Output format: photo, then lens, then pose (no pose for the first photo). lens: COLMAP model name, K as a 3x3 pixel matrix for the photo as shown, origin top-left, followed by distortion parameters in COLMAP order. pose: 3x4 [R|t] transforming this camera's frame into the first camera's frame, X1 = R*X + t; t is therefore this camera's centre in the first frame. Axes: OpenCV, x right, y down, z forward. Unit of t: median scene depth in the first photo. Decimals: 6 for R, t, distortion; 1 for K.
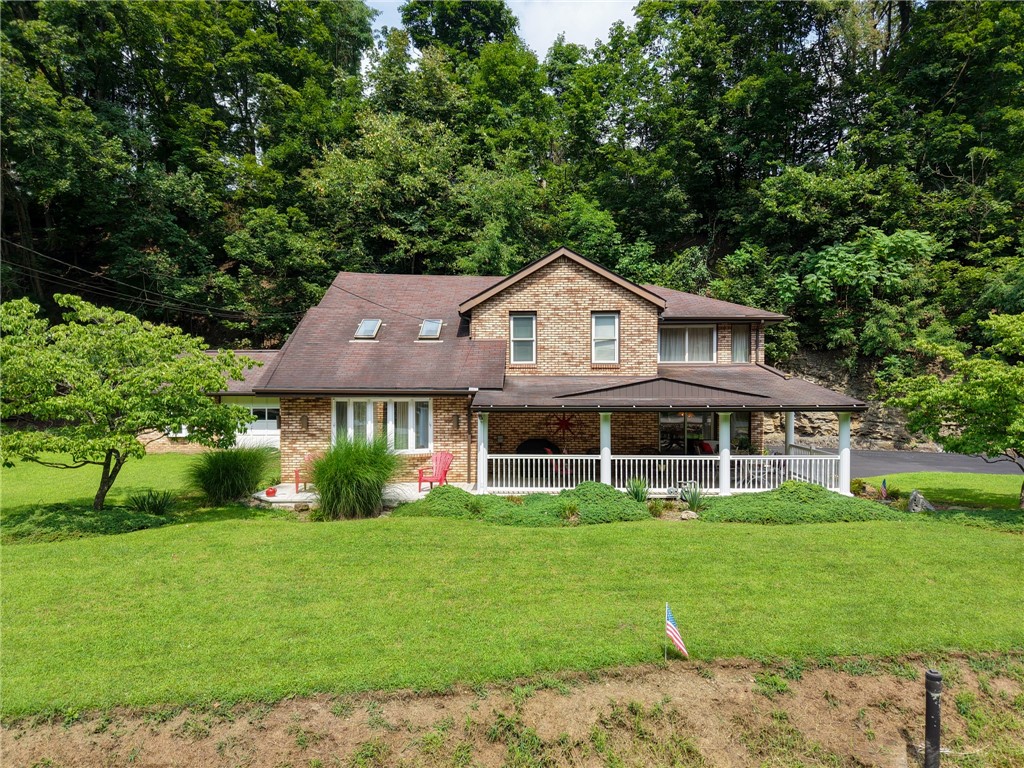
lens RADIAL K [[694.5, 0, 513.3], [0, 694.5, 385.5], [0, 0, 1]] dist [0.012010, -0.006351]
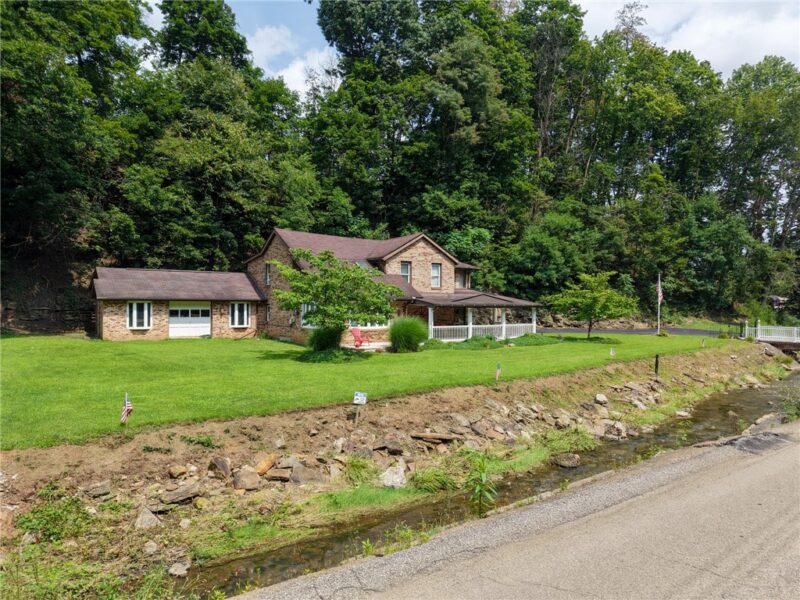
lens RADIAL K [[542.6, 0, 399.3], [0, 542.6, 304.9], [0, 0, 1]] dist [0.012010, -0.006351]
pose [[0.797758, 0.004393, 0.602961, -0.732518], [-0.009923, 0.999934, 0.005845, 0.011805], [-0.602896, -0.010646, 0.797749, -0.225233]]
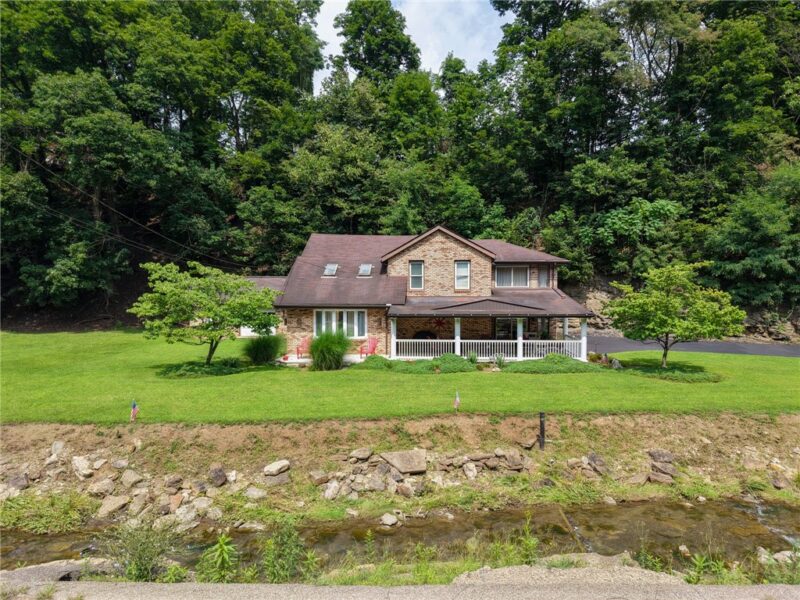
lens RADIAL K [[542.6, 0, 397.4], [0, 542.6, 296.5], [0, 0, 1]] dist [0.012010, -0.006351]
pose [[0.998894, -0.000540, -0.047015, 0.022371], [0.001323, 0.999861, 0.016620, -0.026563], [0.047000, -0.016663, 0.998756, -0.301123]]
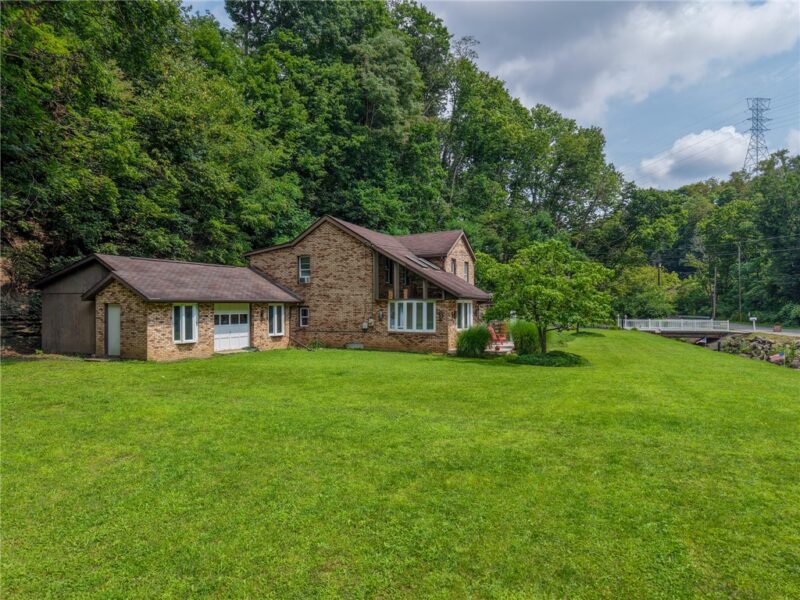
lens RADIAL K [[542.6, 0, 395.6], [0, 542.6, 301.3], [0, 0, 1]] dist [0.012010, -0.006351]
pose [[0.383825, 0.006230, 0.923385, -1.107044], [0.002075, 0.999969, -0.007609, 0.019361], [-0.923403, 0.004837, 0.383800, 0.405130]]
